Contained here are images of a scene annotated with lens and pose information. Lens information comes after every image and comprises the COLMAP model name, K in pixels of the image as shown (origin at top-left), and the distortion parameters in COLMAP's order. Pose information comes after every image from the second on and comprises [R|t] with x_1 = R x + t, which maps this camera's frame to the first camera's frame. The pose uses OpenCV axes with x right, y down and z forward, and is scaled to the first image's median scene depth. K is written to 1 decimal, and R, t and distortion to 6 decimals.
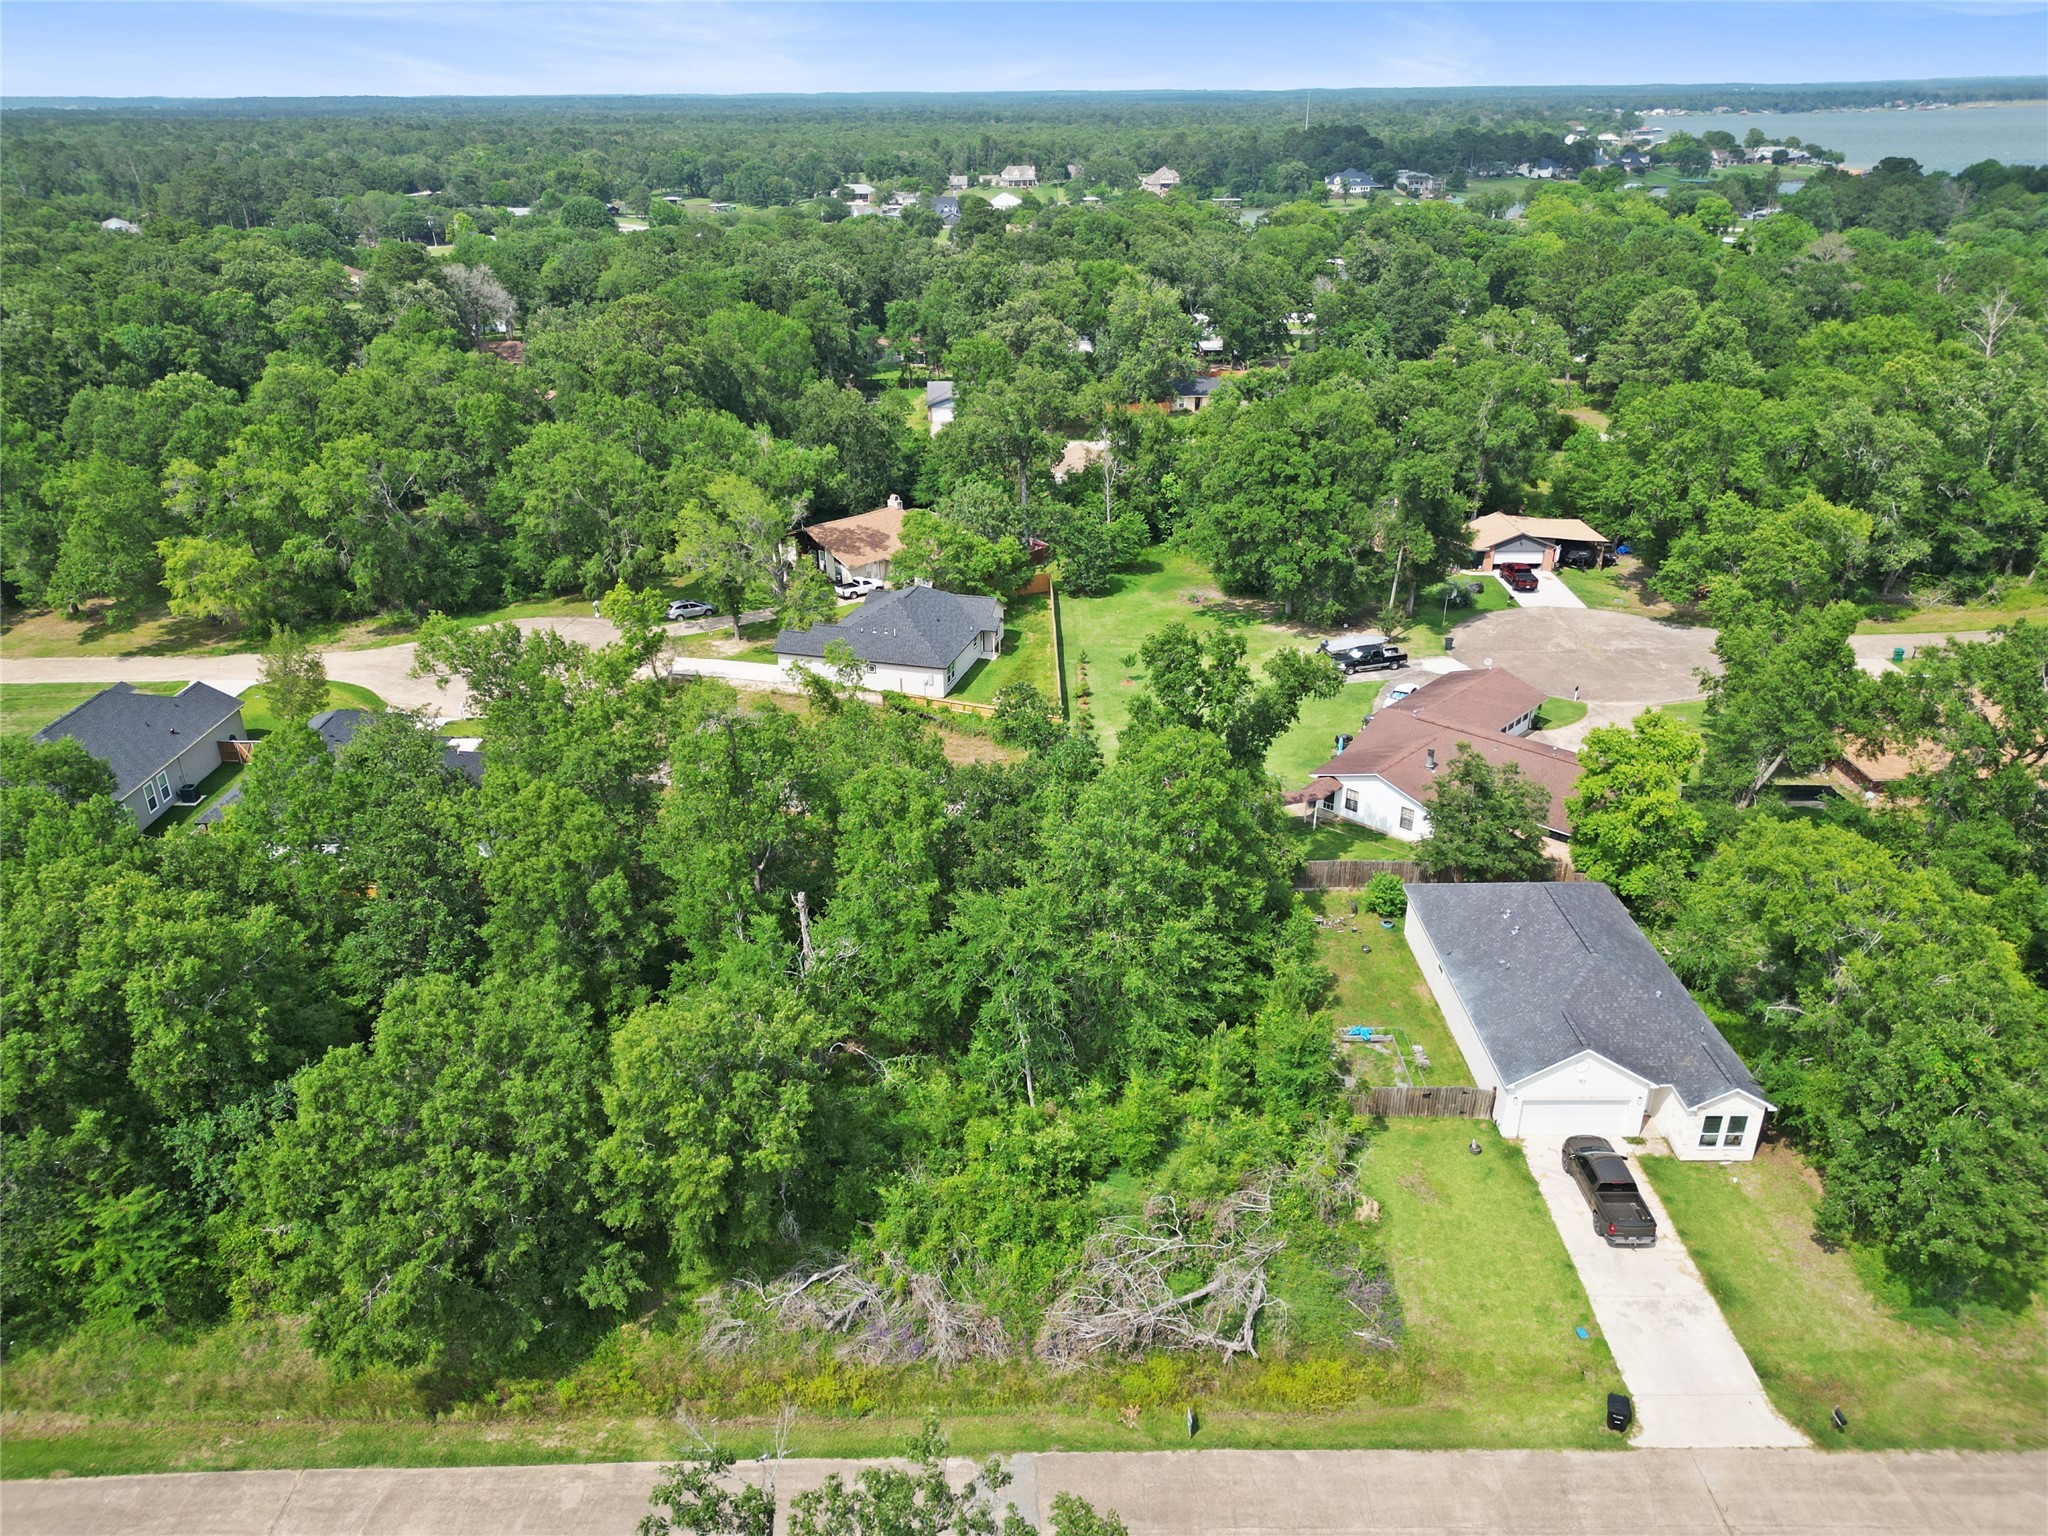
lens RADIAL K [[1429.2, 0, 1031.8], [0, 1429.2, 767.6], [0, 0, 1]] dist [0.085894, -0.097723]
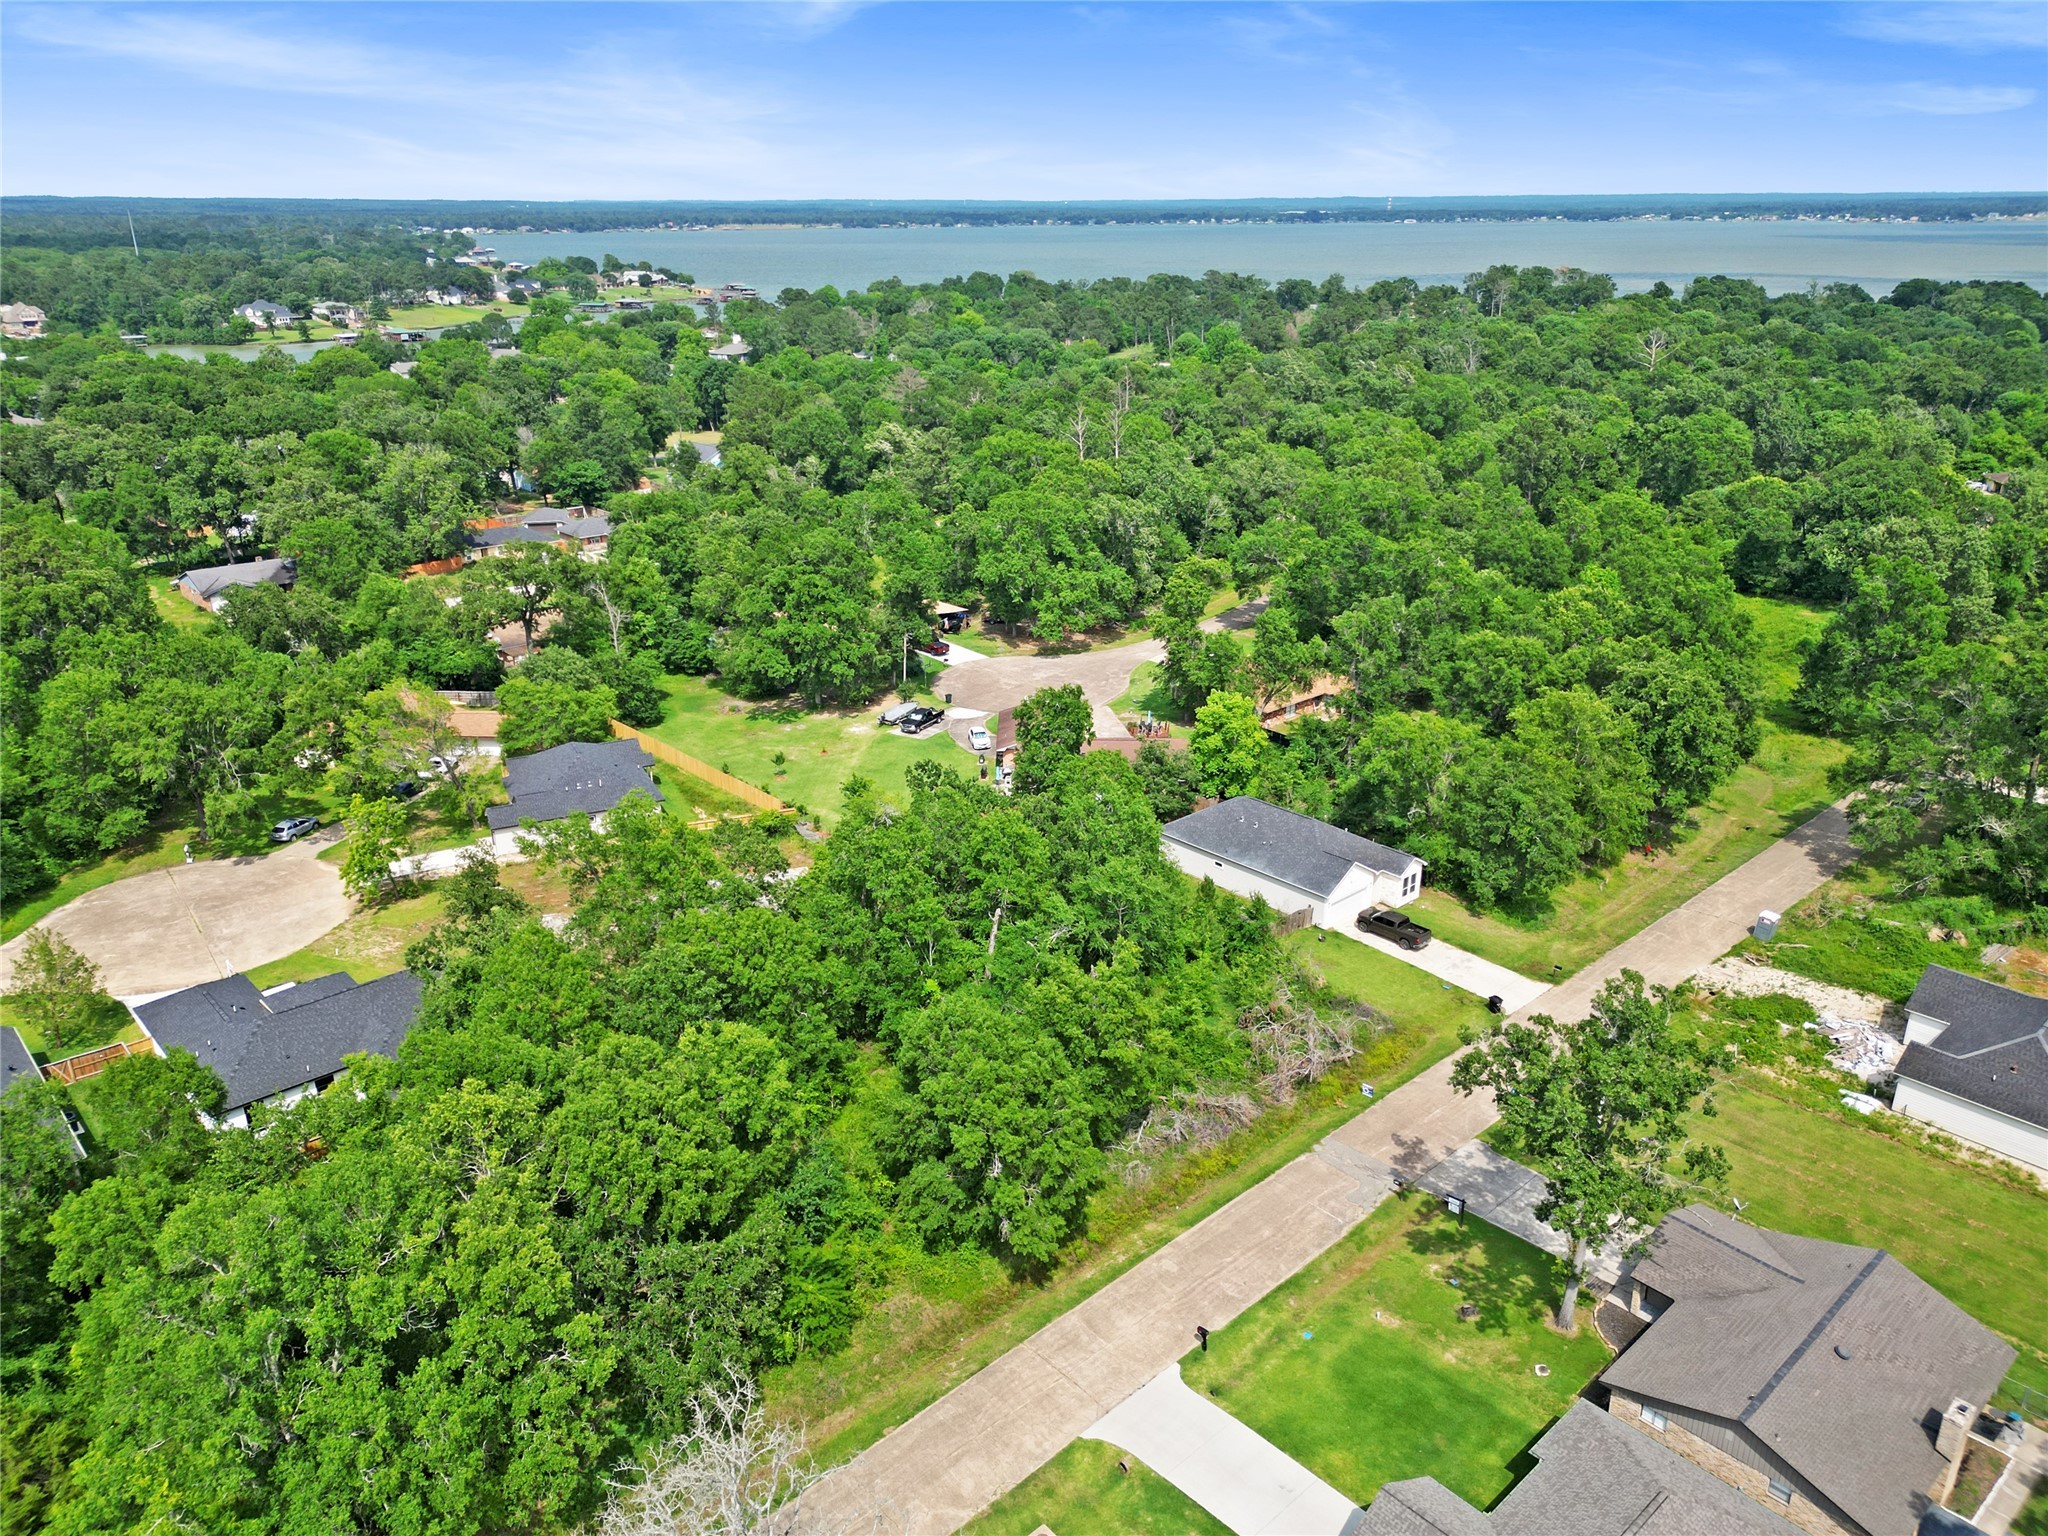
lens RADIAL K [[1429.2, 0, 1031.8], [0, 1429.2, 767.6], [0, 0, 1]] dist [0.085894, -0.097723]
pose [[0.742206, -0.235565, 0.627407, -0.510724], [0.277104, 0.960282, 0.032739, -0.045701], [-0.610200, 0.149558, 0.778003, -0.084626]]
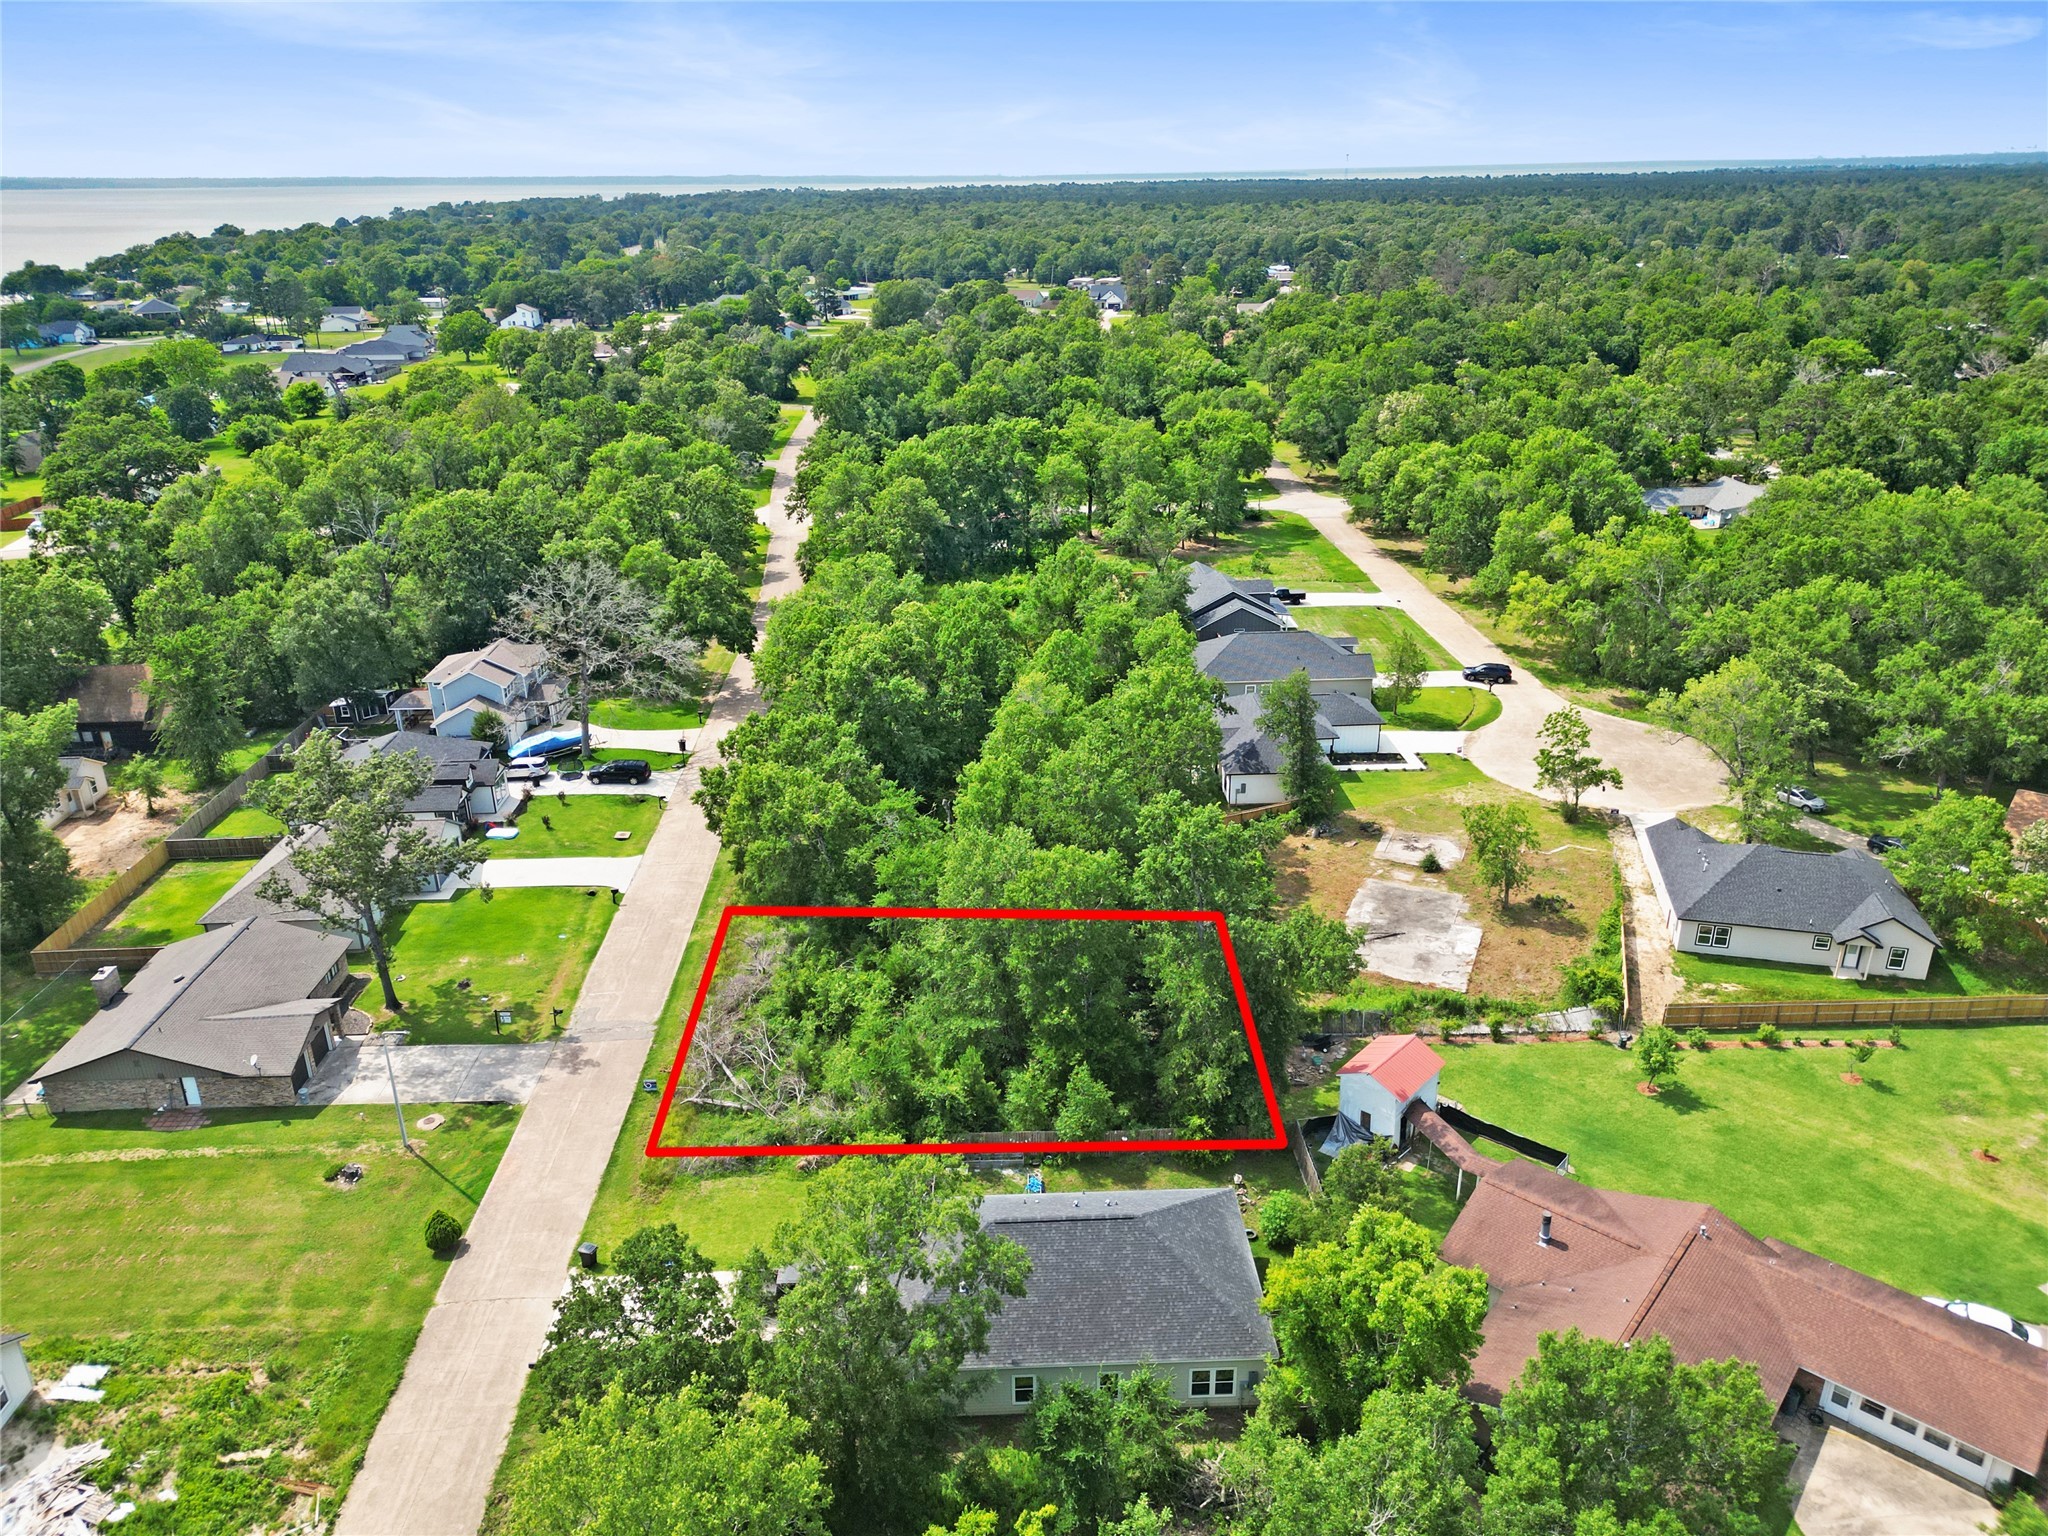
lens RADIAL K [[1399.1, 0, 1014.0], [0, 1399.1, 759.2], [0, 0, 1]] dist [0.057363, -0.040807]
pose [[0.028401, 0.385567, -0.922243, 0.617364], [-0.406216, 0.847449, 0.341788, -0.253630], [0.913336, 0.364922, 0.180692, 0.391013]]
